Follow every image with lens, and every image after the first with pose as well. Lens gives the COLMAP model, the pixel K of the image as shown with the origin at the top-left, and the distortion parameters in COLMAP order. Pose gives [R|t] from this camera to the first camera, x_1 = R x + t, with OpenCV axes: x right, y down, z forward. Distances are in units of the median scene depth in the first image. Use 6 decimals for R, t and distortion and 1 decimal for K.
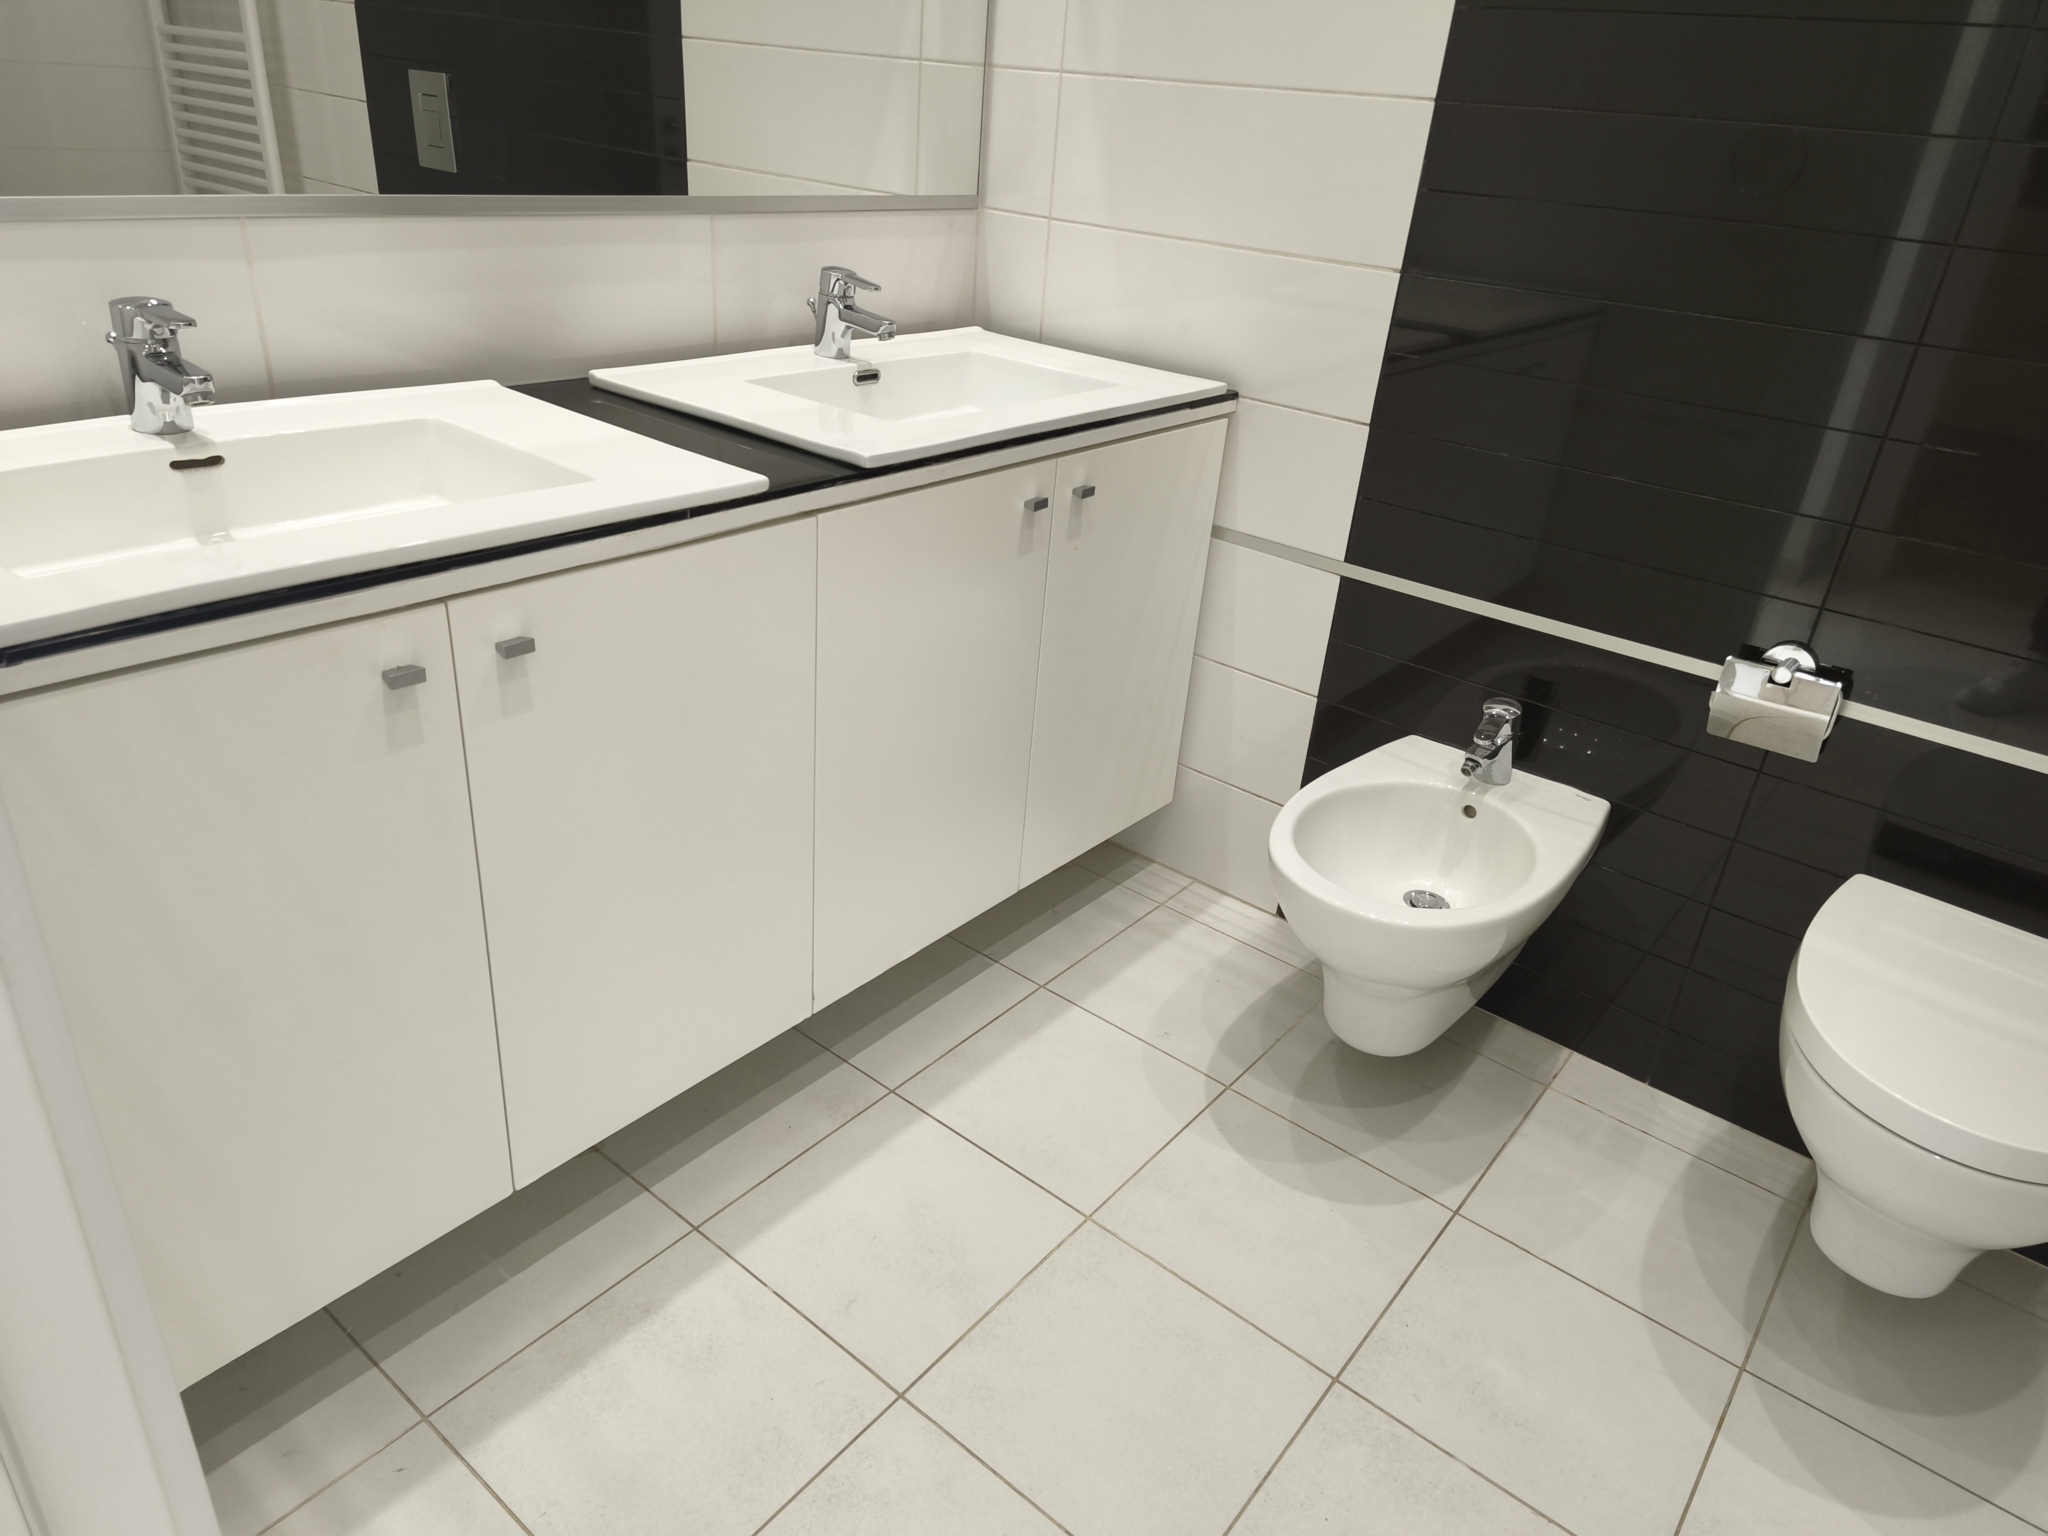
lens RADIAL K [[1334.1, 0, 1011.9], [0, 1334.1, 769.0], [0, 0, 1]] dist [0.049484, -0.031402]
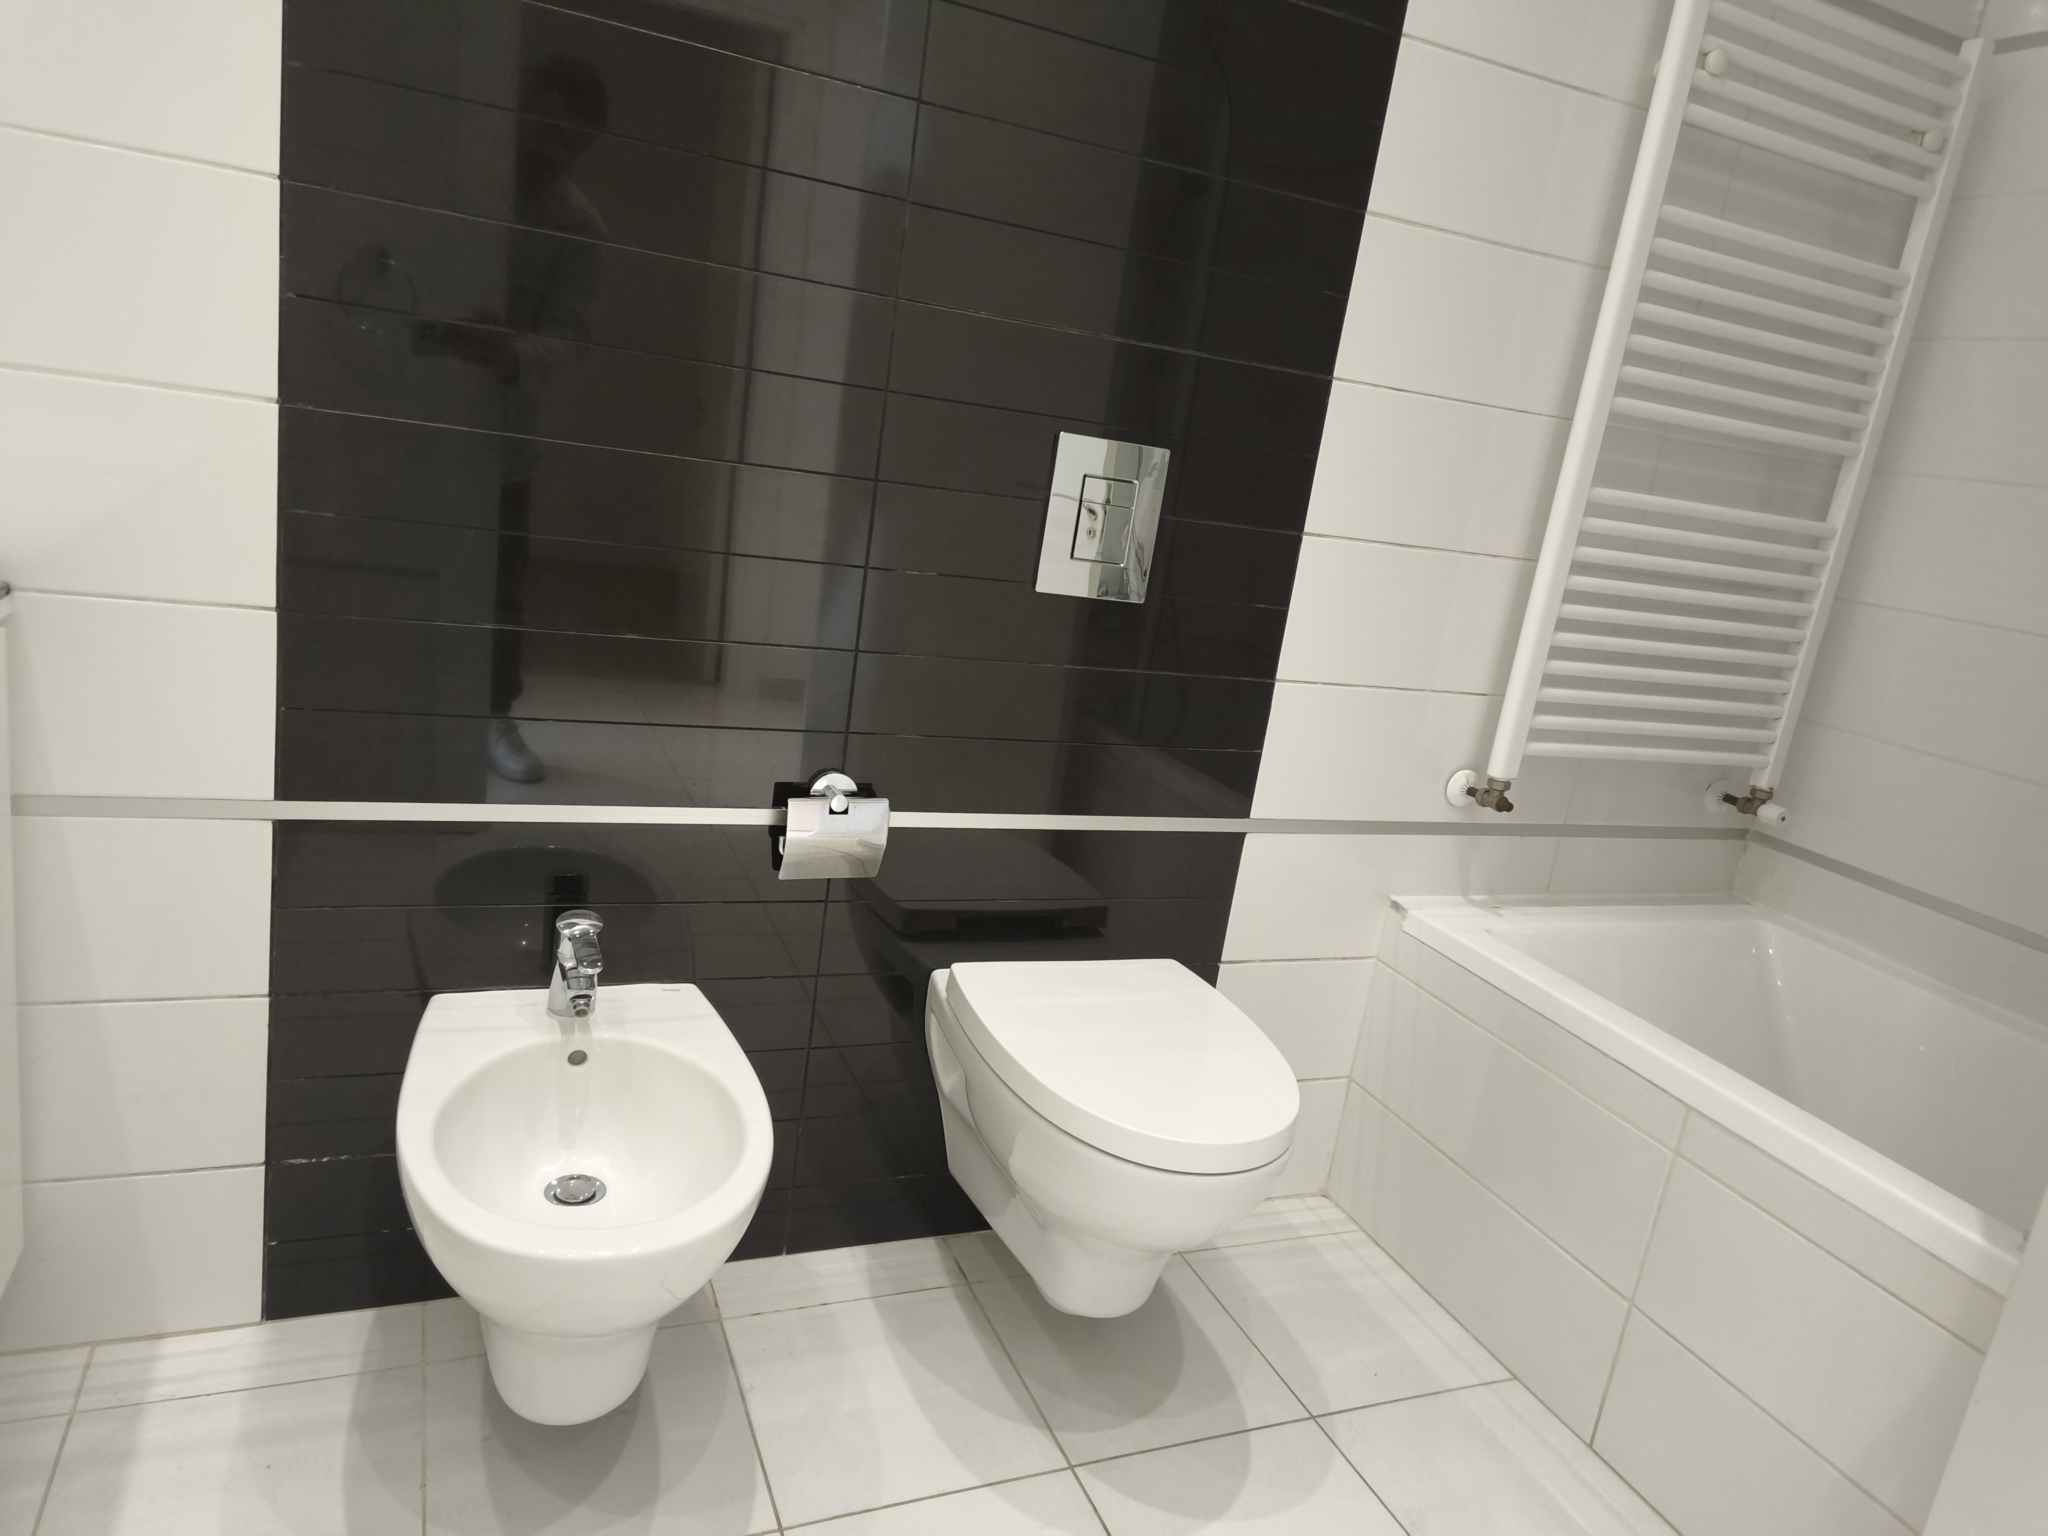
lens RADIAL K [[1334.1, 0, 1027.2], [0, 1334.1, 763.2], [0, 0, 1]] dist [0.049484, -0.031402]
pose [[0.466879, -0.218334, 0.856945, -0.180376], [0.300903, 0.950442, 0.078218, -0.116675], [-0.831554, 0.221339, 0.509439, 0.327277]]
